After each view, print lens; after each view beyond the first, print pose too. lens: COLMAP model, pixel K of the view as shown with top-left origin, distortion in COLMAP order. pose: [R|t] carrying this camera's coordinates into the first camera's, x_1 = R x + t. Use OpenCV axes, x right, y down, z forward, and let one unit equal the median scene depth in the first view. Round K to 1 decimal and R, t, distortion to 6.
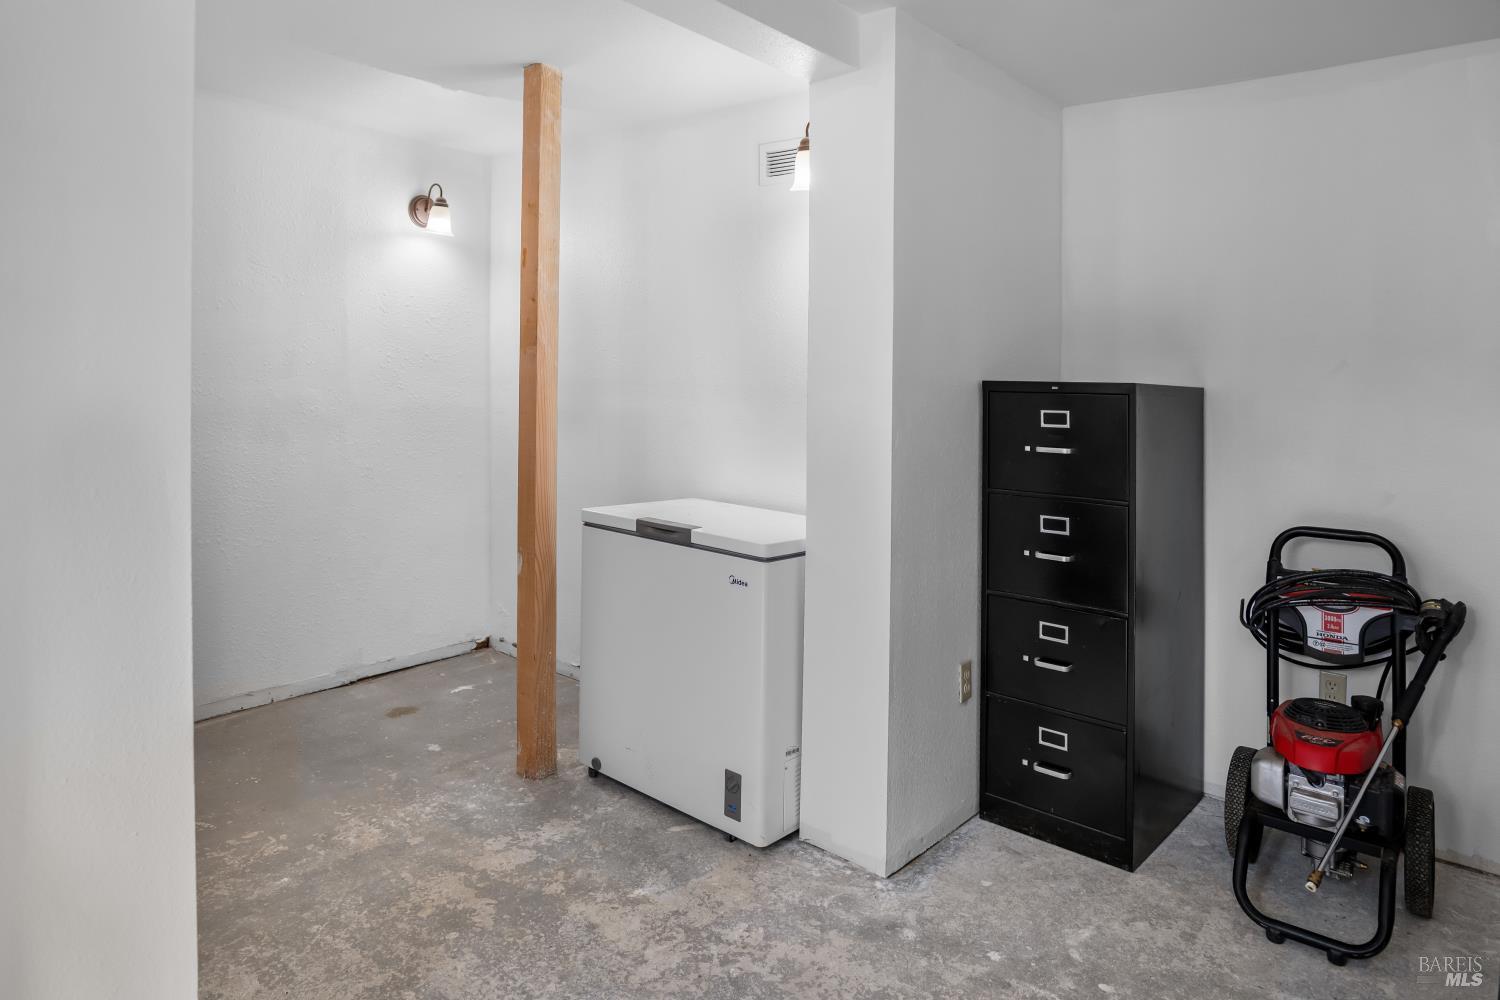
lens RADIAL K [[939.4, 0, 752.0], [0, 939.4, 449.4], [0, 0, 1]] dist [-0.044589, 0.026656]
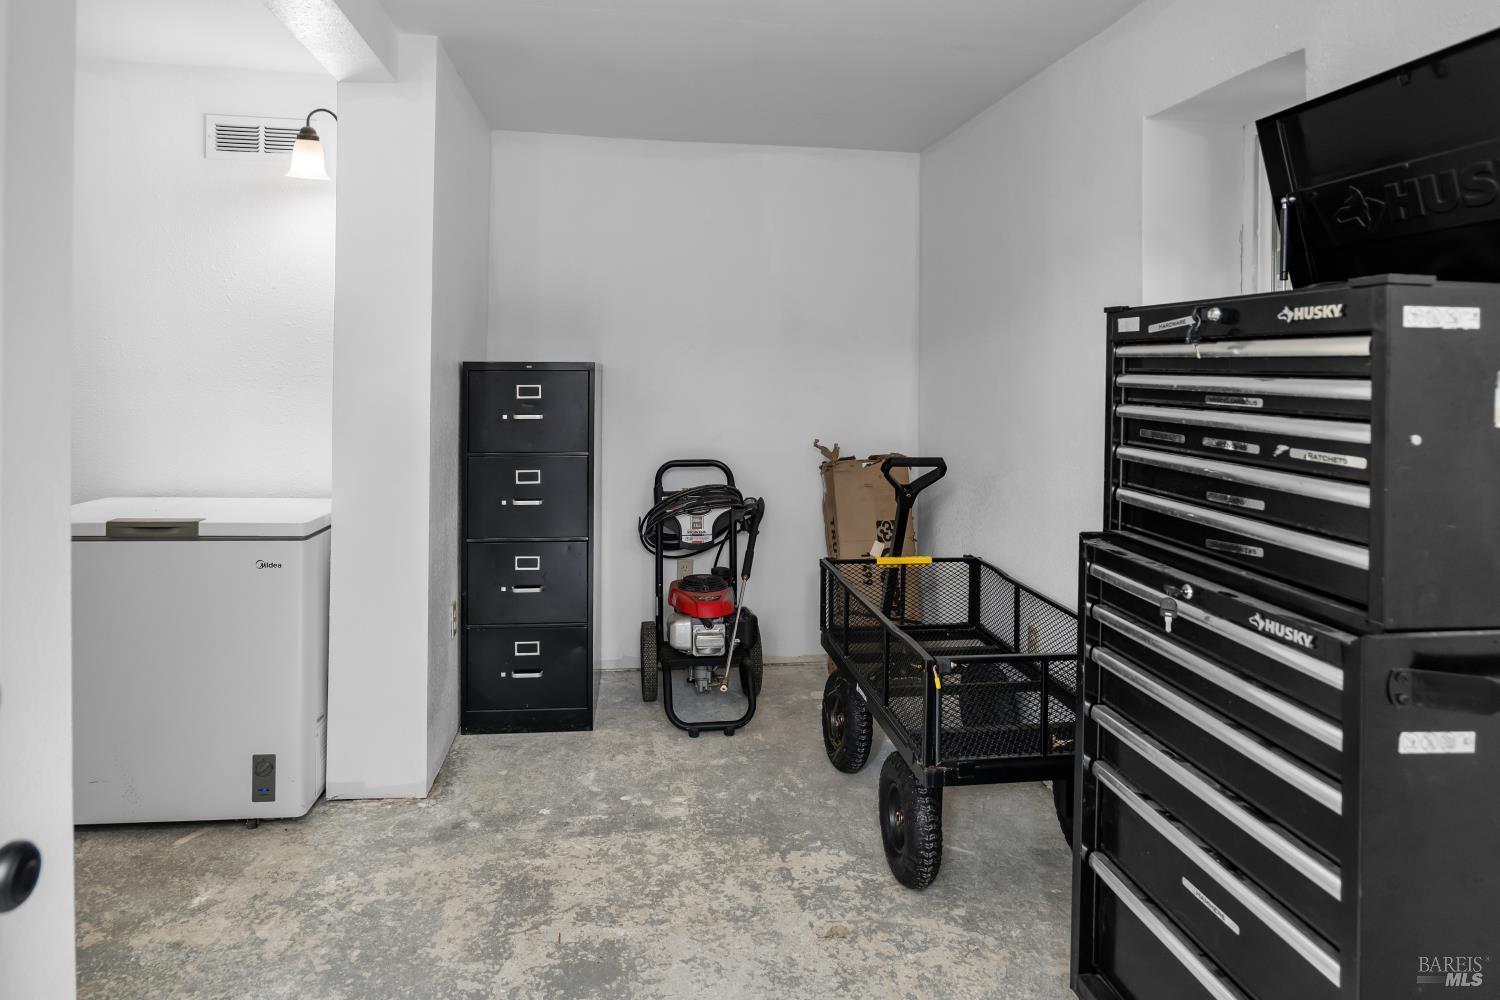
lens RADIAL K [[923.9, 0, 750.0], [0, 923.9, 500.0], [0, 0, 1]] dist [-0.044114, 0.028953]
pose [[0.660969, -0.121281, 0.740548, -0.413567], [0.058667, 0.992184, 0.110129, -0.007414], [-0.748116, -0.029346, 0.662918, -0.044795]]
